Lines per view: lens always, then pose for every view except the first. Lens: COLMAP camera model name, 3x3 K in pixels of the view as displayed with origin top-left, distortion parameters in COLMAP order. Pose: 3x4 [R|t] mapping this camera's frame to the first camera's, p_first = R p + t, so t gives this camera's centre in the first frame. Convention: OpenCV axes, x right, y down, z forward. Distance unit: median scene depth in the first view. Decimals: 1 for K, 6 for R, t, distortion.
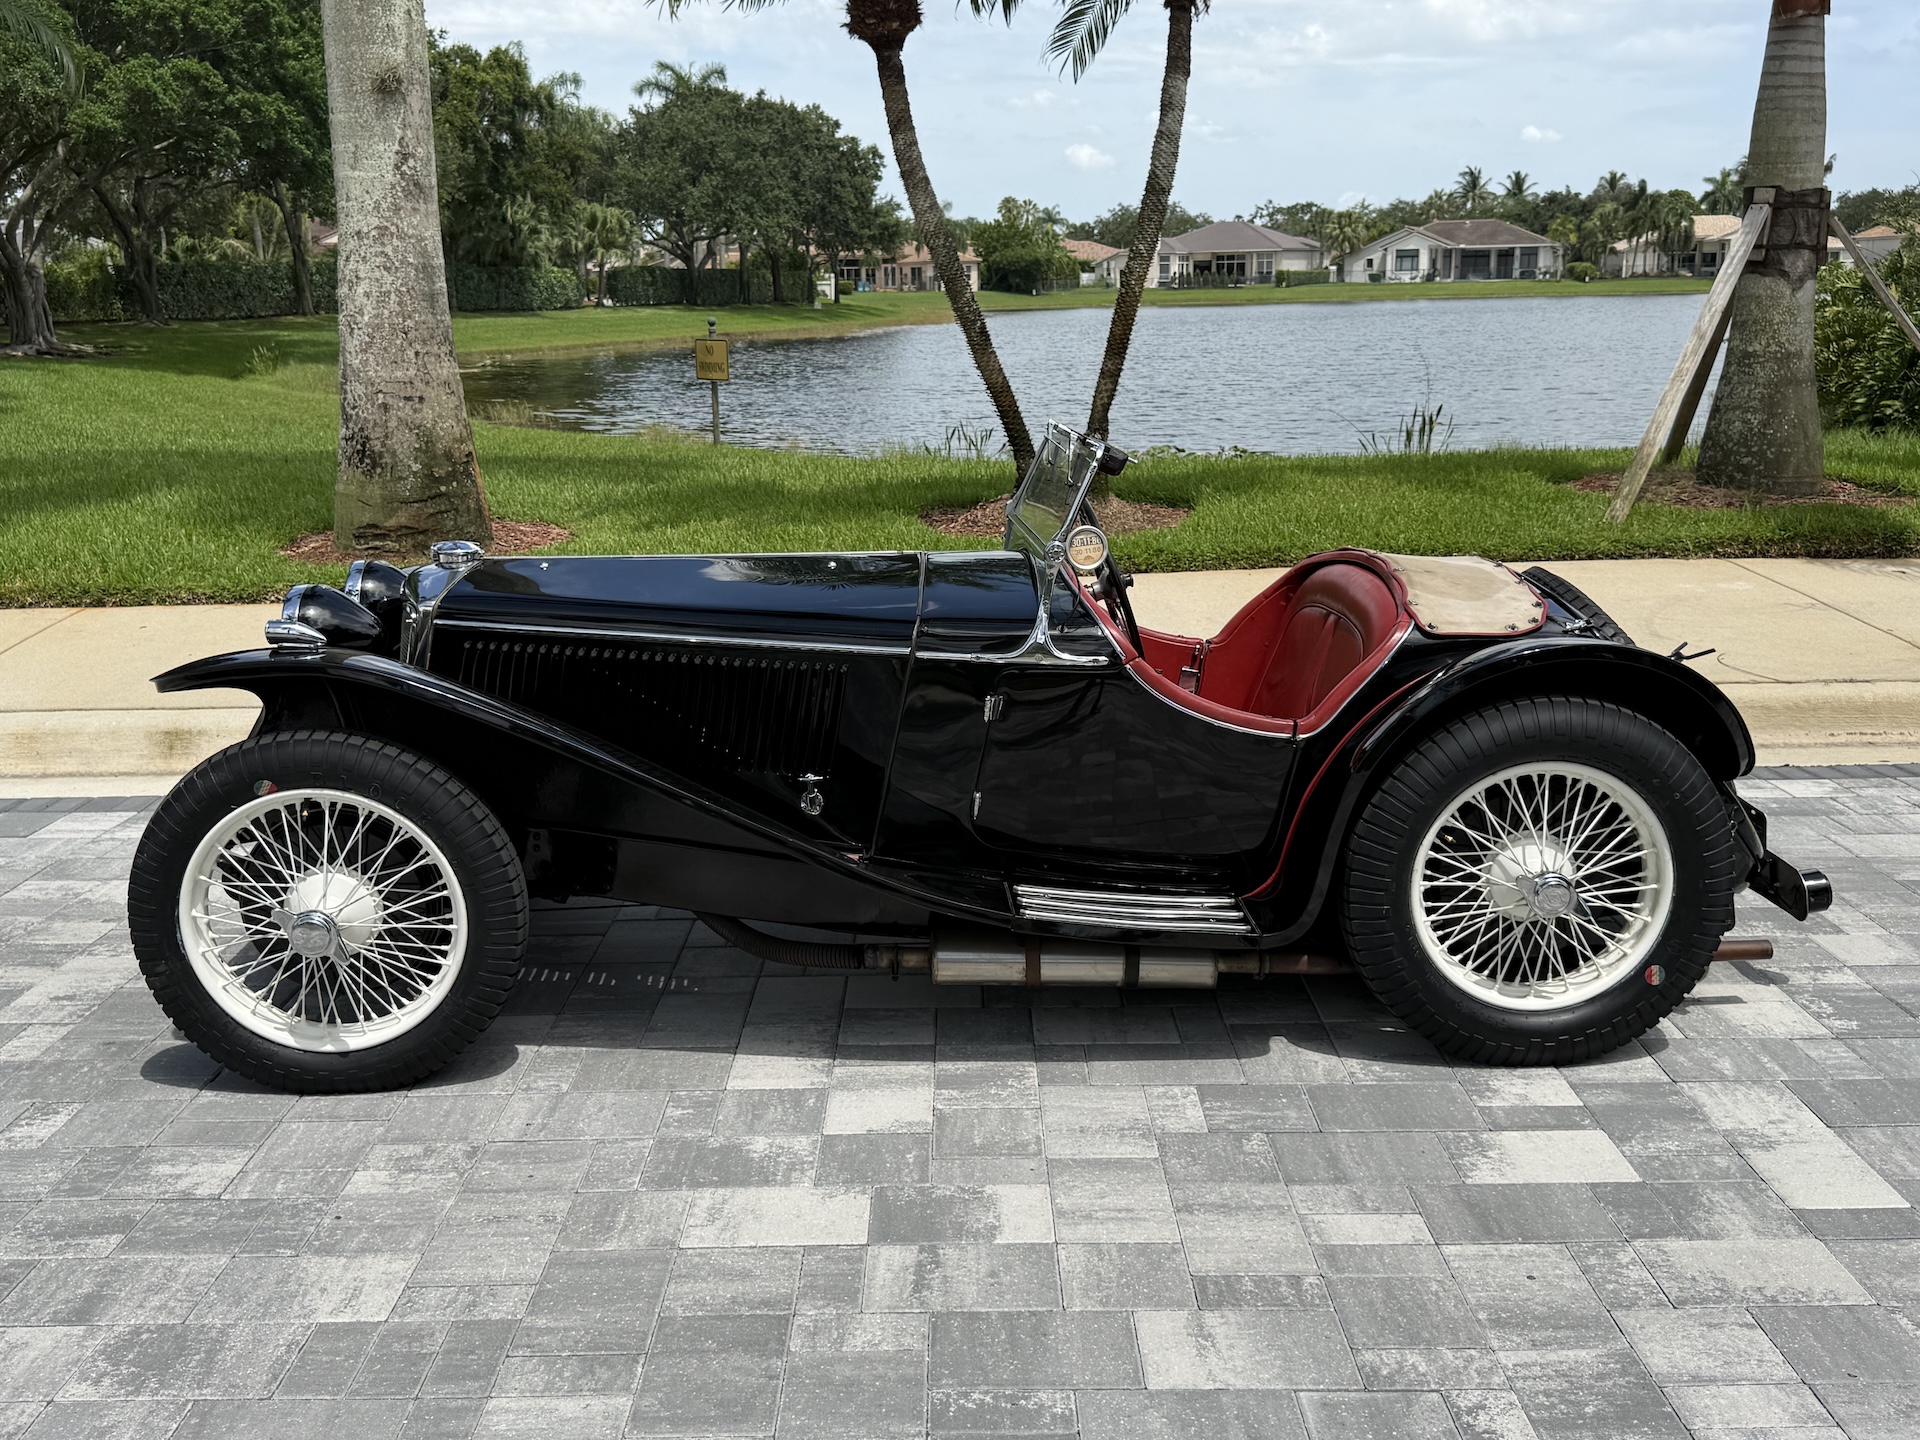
lens RADIAL K [[1860.4, 0, 939.3], [0, 1860.4, 694.4], [0, 0, 1]] dist [0.041202, 0.000000]
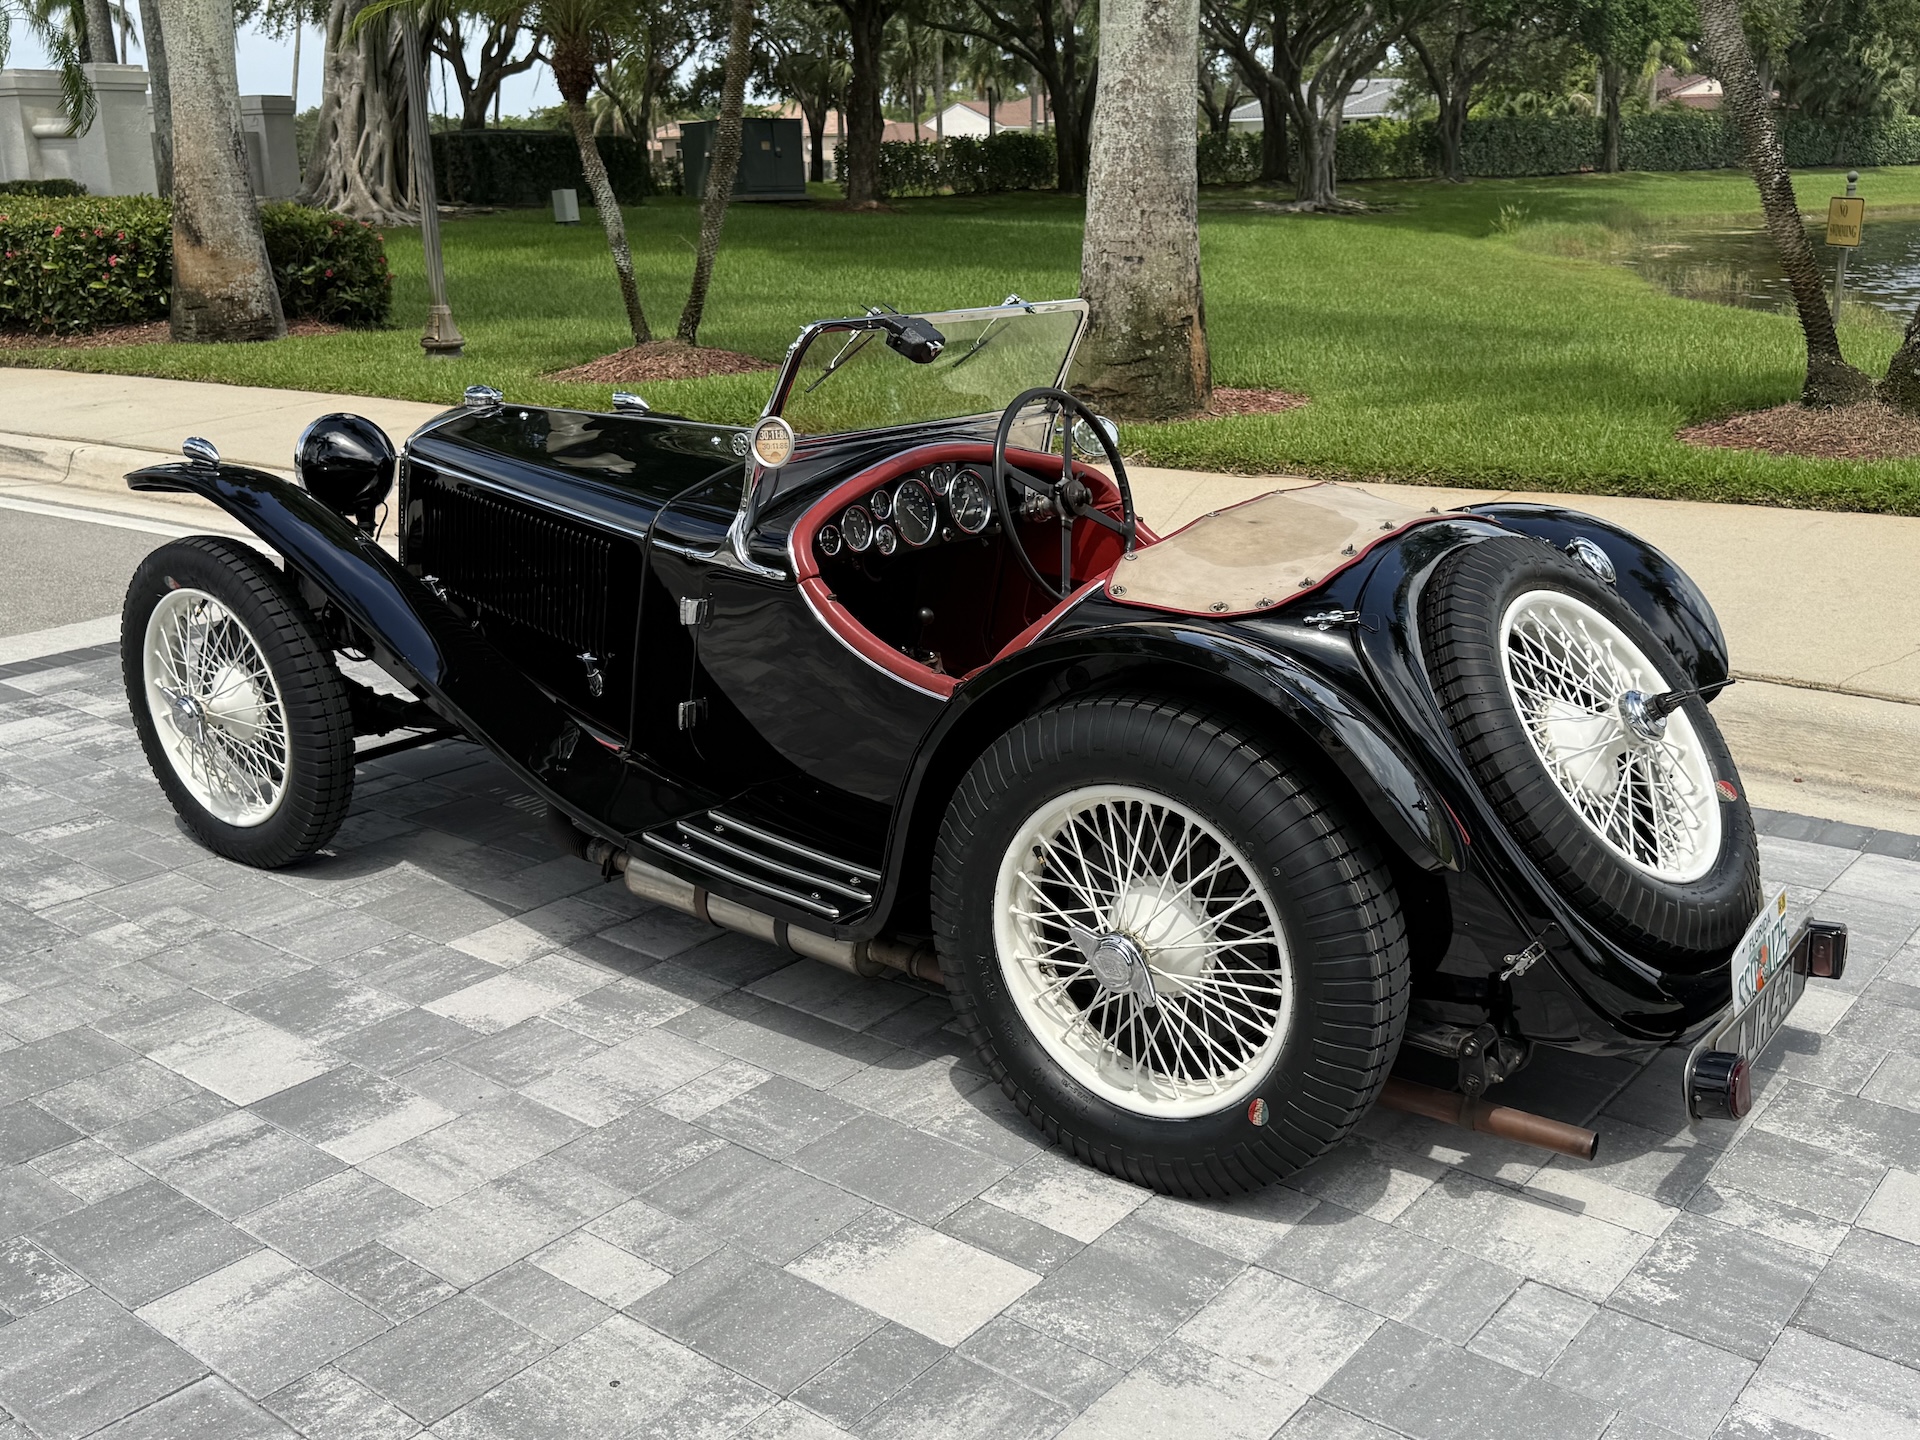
lens RADIAL K [[1860.4, 0, 949.0], [0, 1860.4, 733.5], [0, 0, 1]] dist [0.041202, 0.000000]
pose [[0.778110, 0.184333, -0.600472, 0.656615], [-0.129511, 0.982511, 0.133787, -0.069883], [0.614632, -0.026333, 0.788374, 0.349380]]
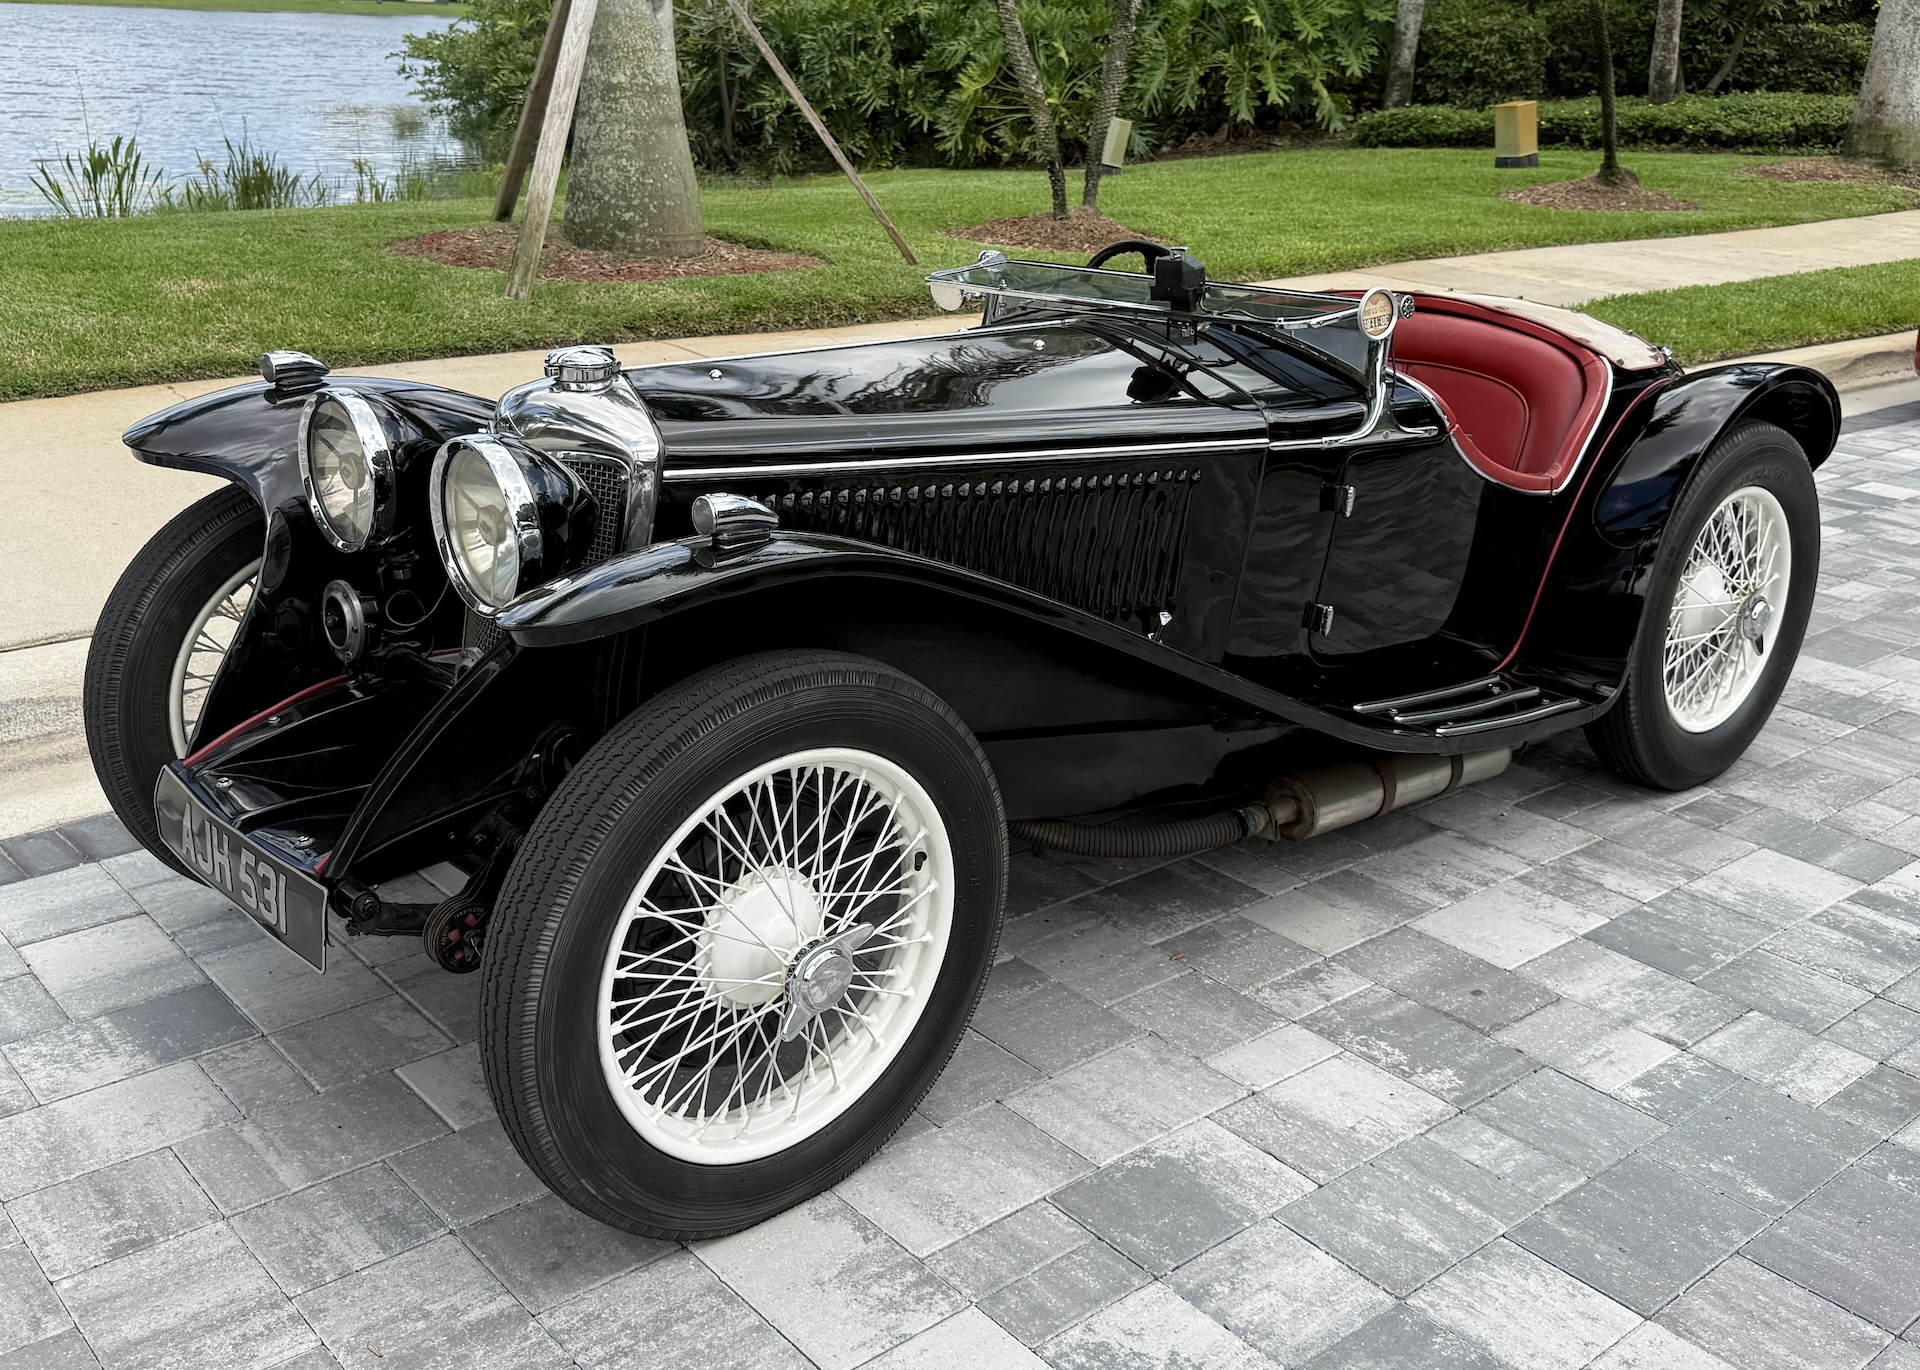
lens RADIAL K [[1852.3, 0, 965.2], [0, 1852.3, 676.2], [0, 0, 1]] dist [0.077924, 0.000000]
pose [[0.760896, -0.175359, 0.624729, -0.613418], [0.099816, 0.982963, 0.154342, -0.059127], [-0.641151, -0.055080, 0.765436, 0.451680]]
